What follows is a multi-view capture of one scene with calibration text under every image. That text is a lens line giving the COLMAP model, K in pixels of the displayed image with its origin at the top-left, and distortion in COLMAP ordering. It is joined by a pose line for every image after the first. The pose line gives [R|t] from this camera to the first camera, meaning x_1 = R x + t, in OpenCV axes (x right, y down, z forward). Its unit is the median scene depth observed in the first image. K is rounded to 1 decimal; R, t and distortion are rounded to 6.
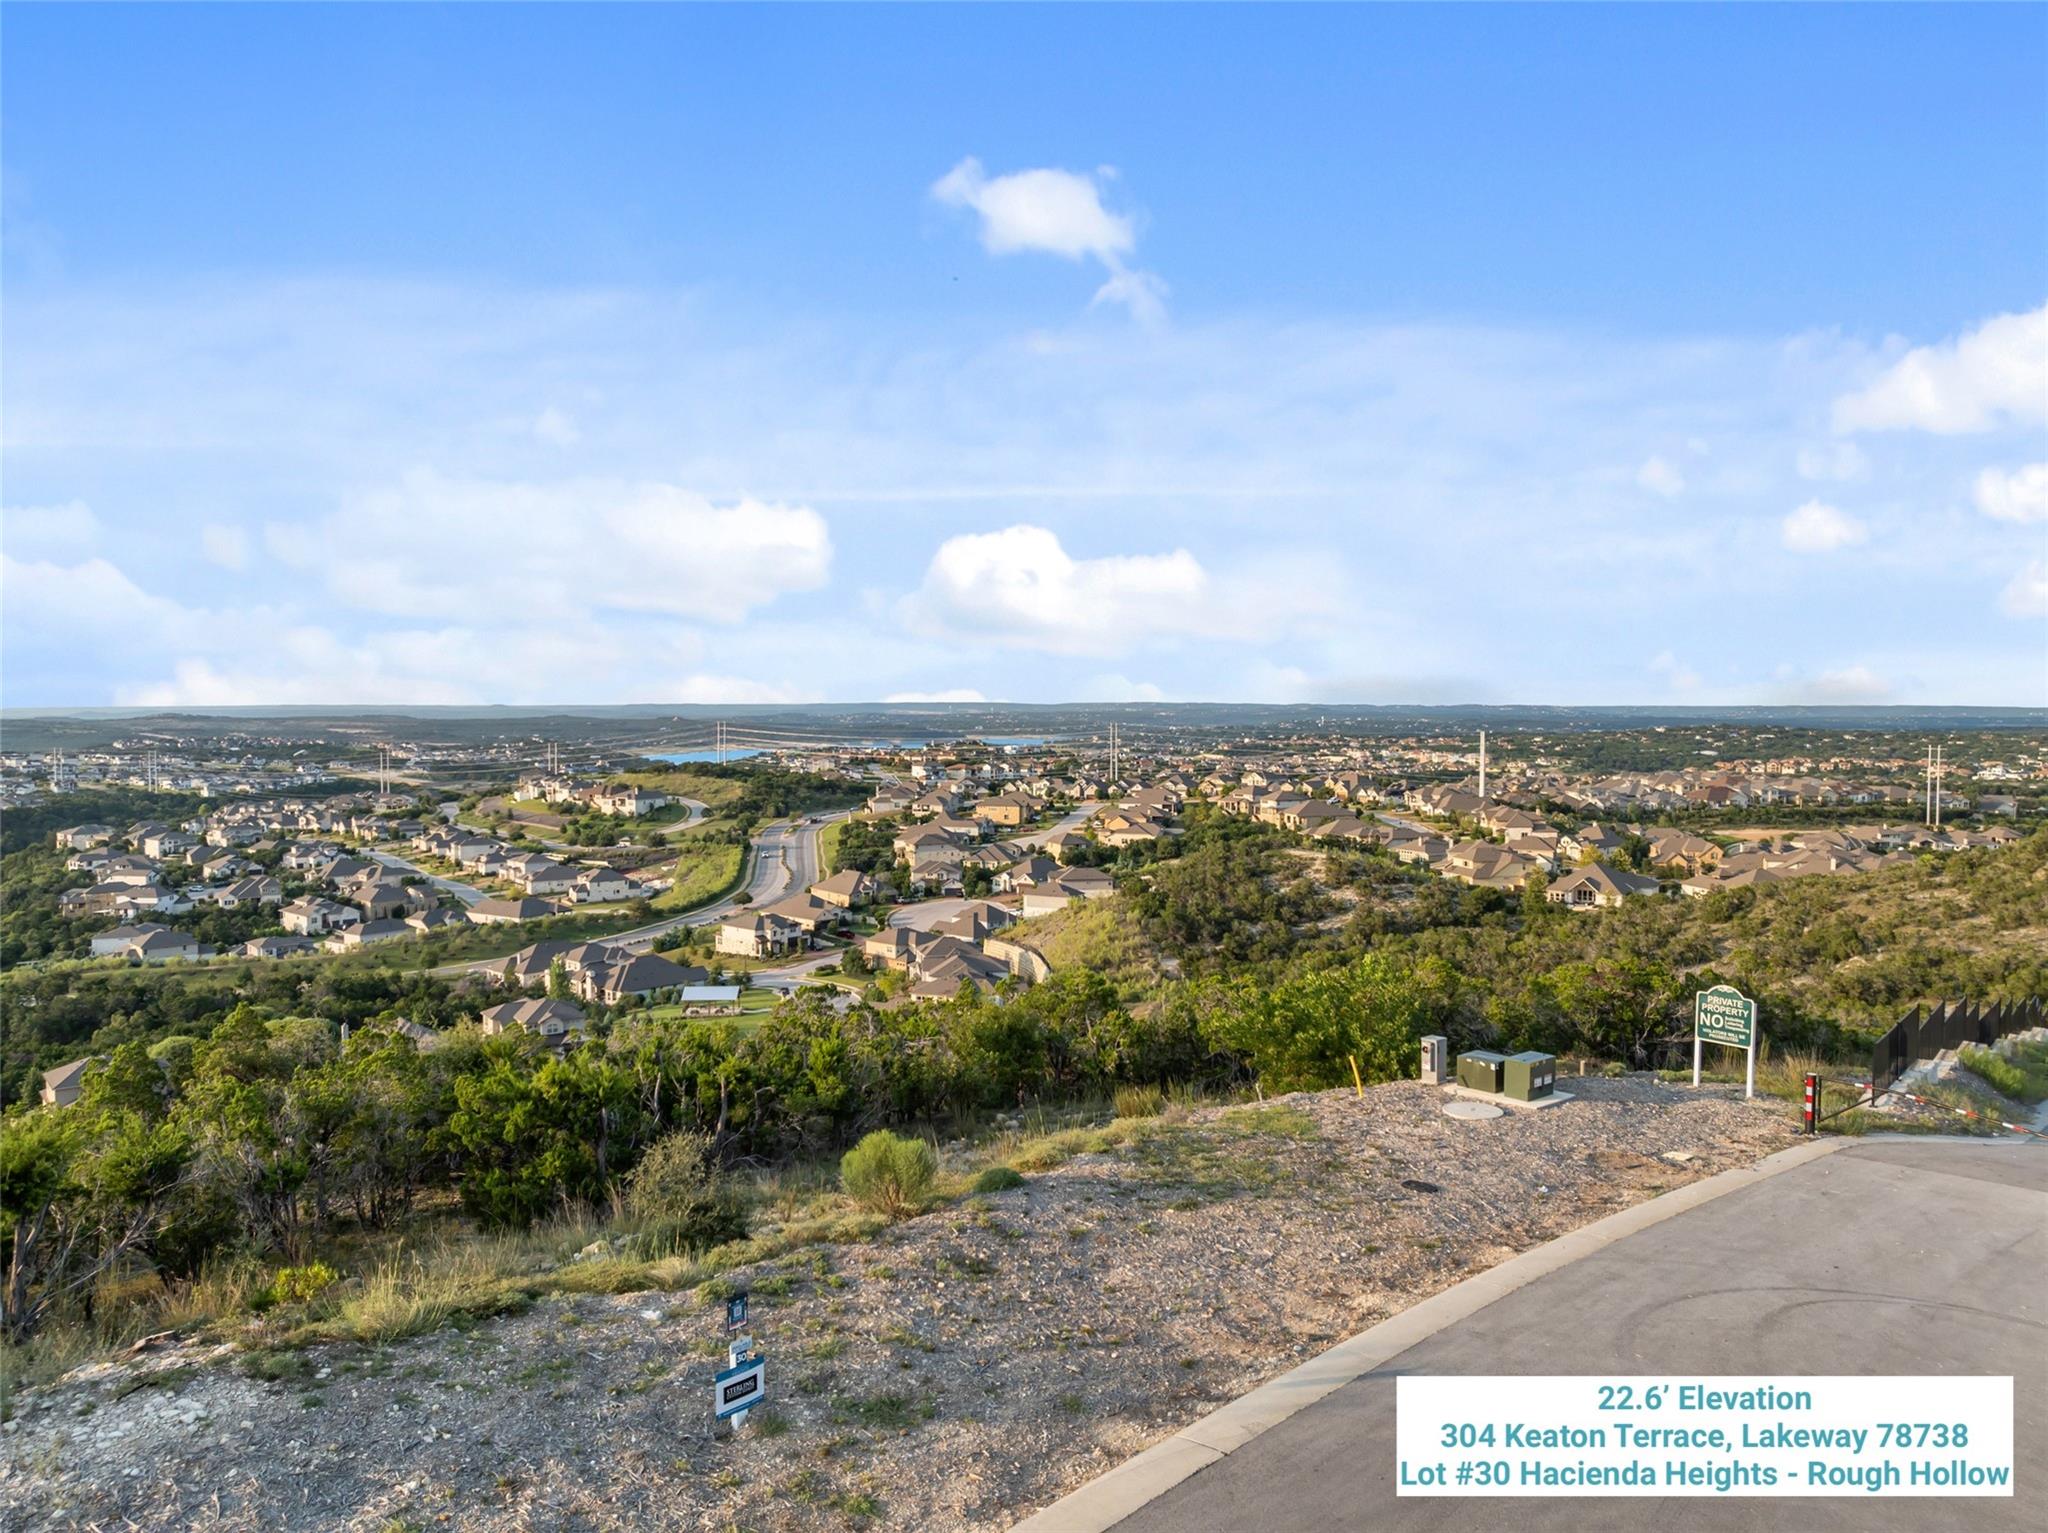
lens RADIAL K [[1447.9, 0, 1024.5], [0, 1447.9, 758.9], [0, 0, 1]] dist [-0.021383, -0.033694]
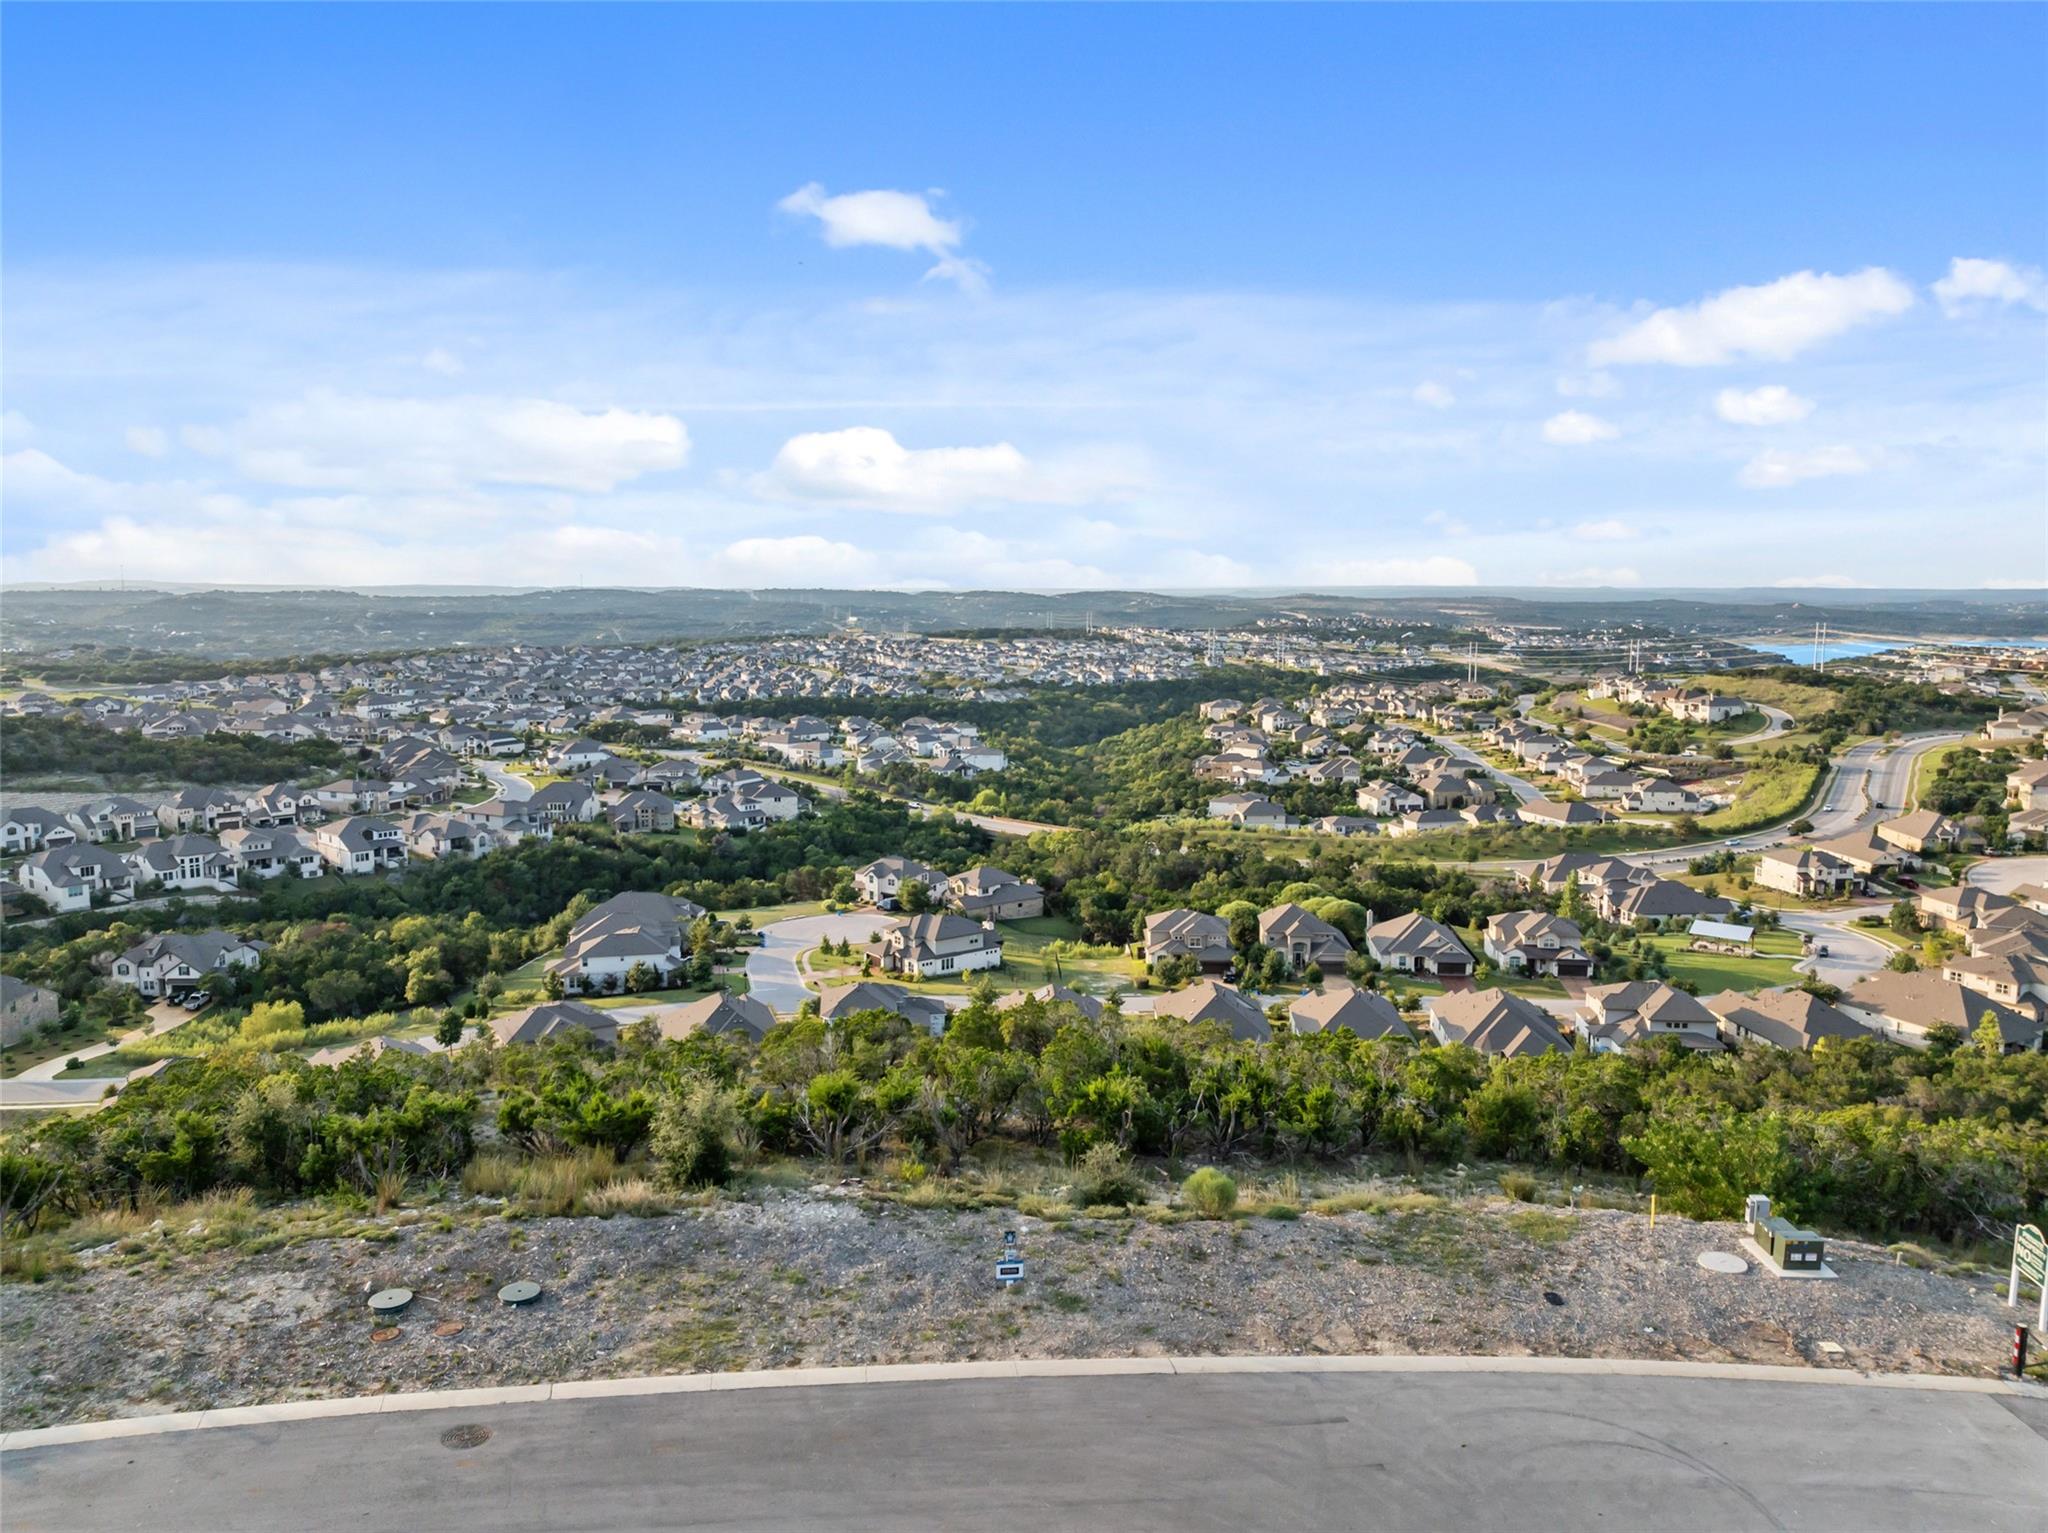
lens RADIAL K [[1445.8, 0, 1024.0], [0, 1445.8, 766.5], [0, 0, 1]] dist [-0.027941, -0.018062]
pose [[0.744414, 0.086795, -0.662053, 0.034830], [-0.028739, 0.994762, 0.098098, -0.016233], [0.667099, -0.053999, 0.743009, -0.018088]]
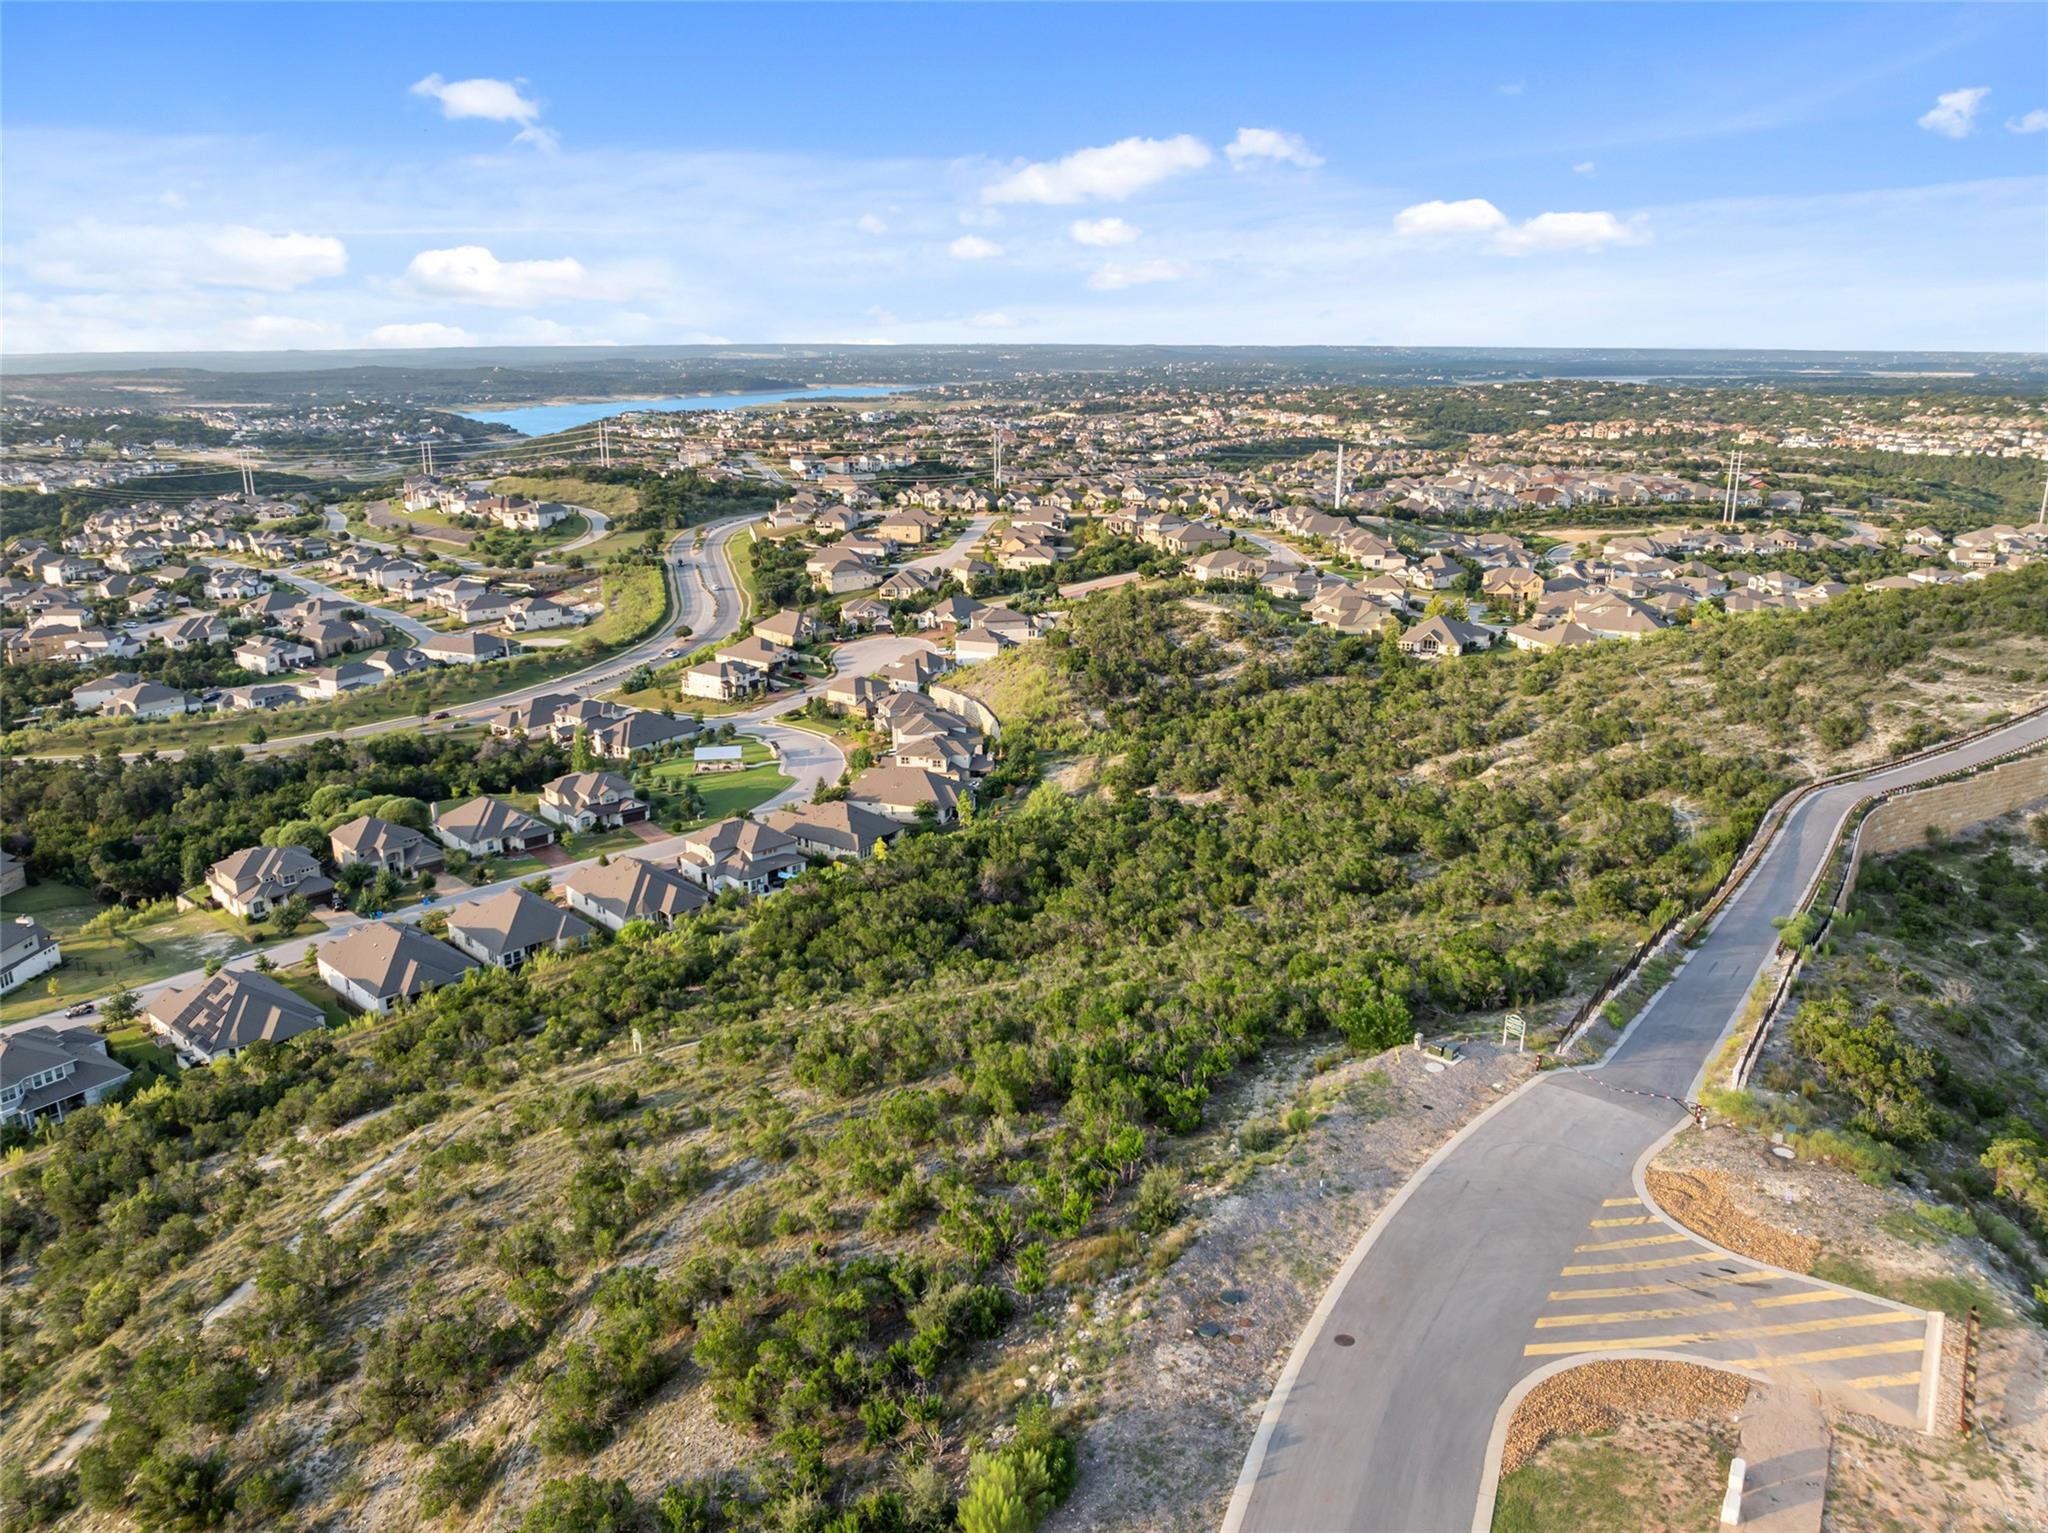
lens RADIAL K [[1447.9, 0, 1024.5], [0, 1447.9, 758.9], [0, 0, 1]] dist [-0.021383, -0.033694]
pose [[0.994117, -0.031873, 0.103511, -0.047486], [0.006079, 0.970632, 0.240494, -0.062928], [-0.108137, -0.238450, 0.965116, -0.095798]]
